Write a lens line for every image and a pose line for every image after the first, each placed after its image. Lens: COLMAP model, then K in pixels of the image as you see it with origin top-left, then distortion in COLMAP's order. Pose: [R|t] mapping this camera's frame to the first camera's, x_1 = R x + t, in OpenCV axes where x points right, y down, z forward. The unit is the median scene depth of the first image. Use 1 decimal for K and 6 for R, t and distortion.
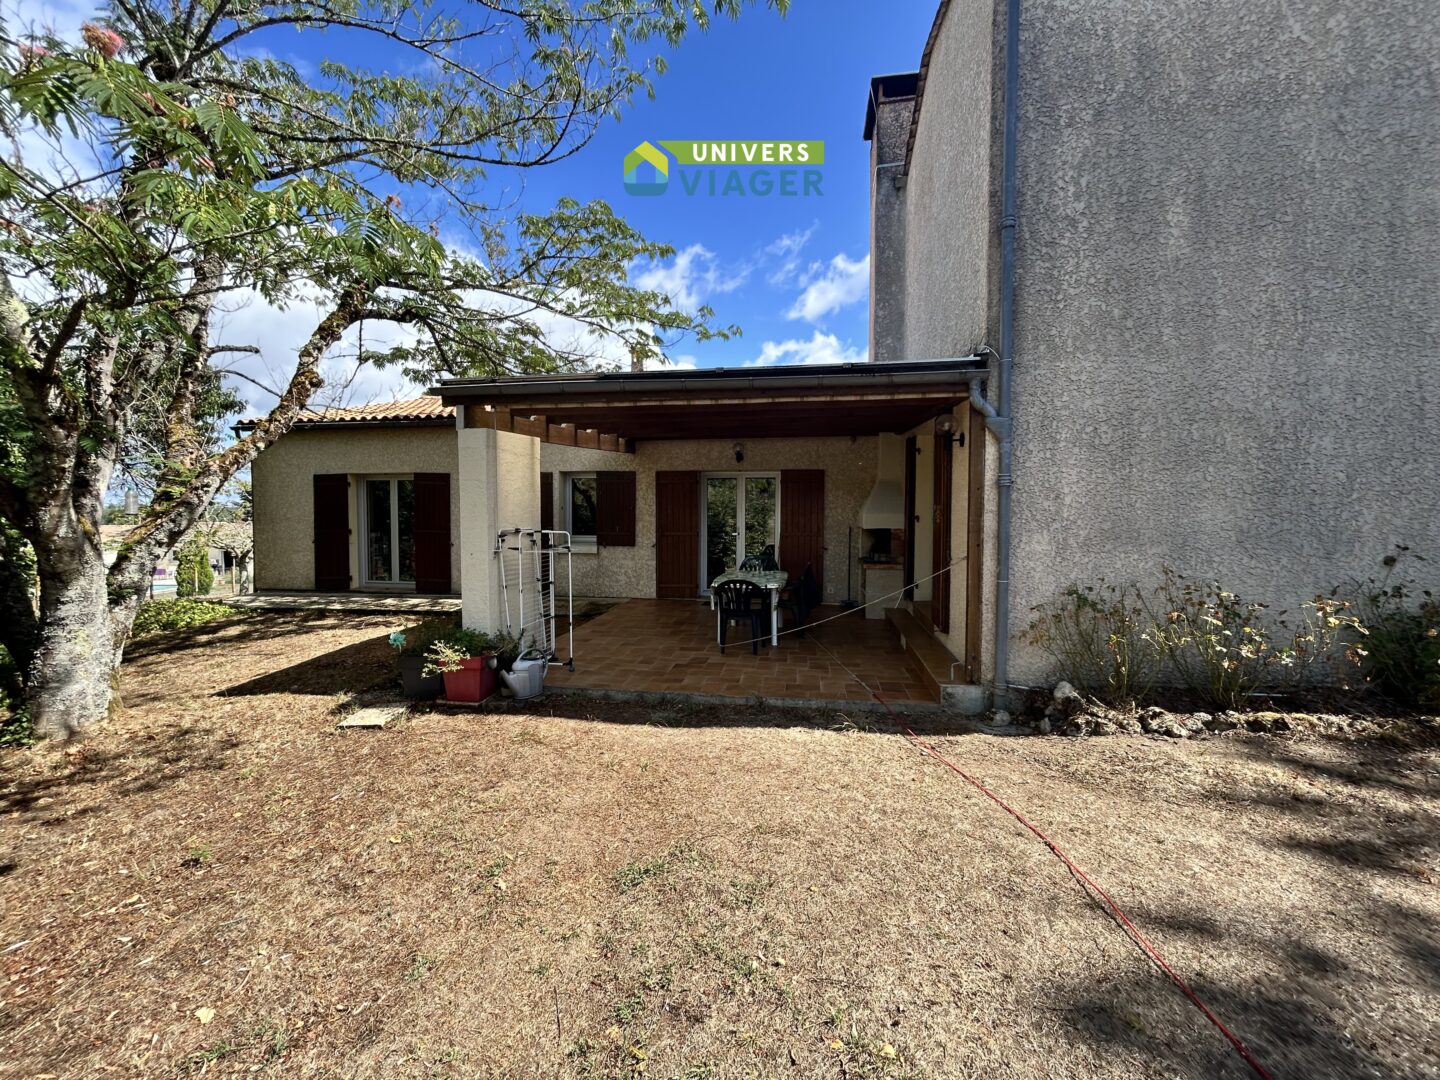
lens RADIAL K [[580.2, 0, 717.6], [0, 580.2, 542.3], [0, 0, 1]] dist [0.000394, 0.000104]
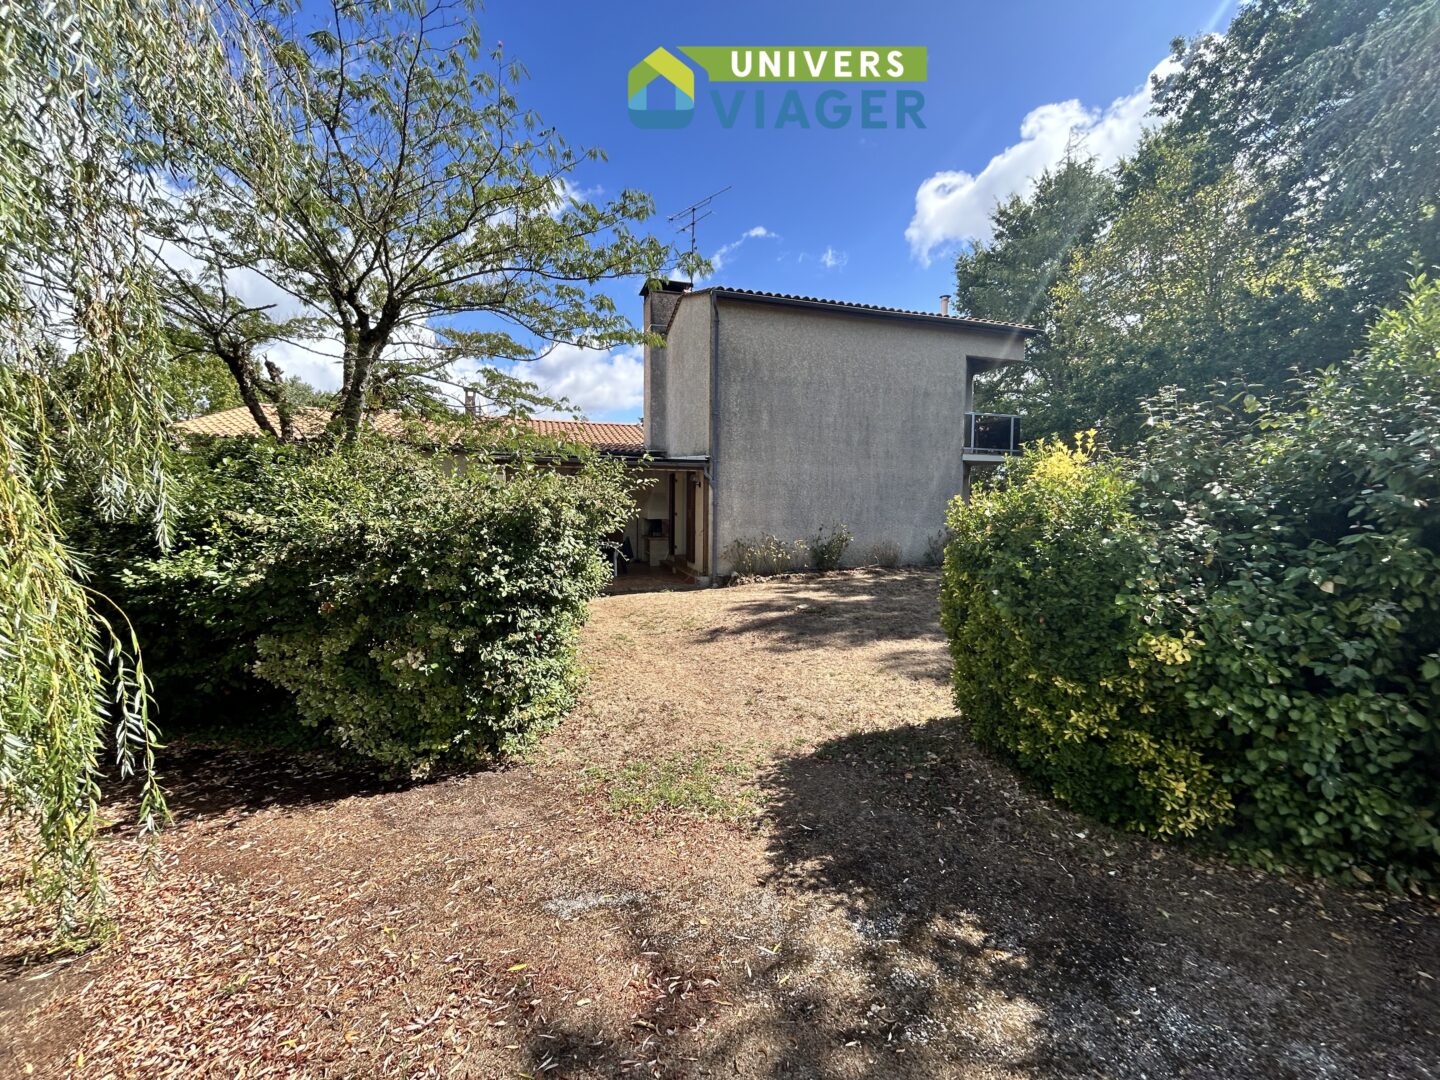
lens RADIAL K [[580.2, 0, 718.4], [0, 580.2, 539.6], [0, 0, 1]] dist [0.000394, 0.000104]
pose [[0.896323, -0.022506, 0.442830, -0.780042], [0.011066, 0.999535, 0.028402, -0.006511], [-0.443264, -0.020557, 0.896156, -1.610877]]
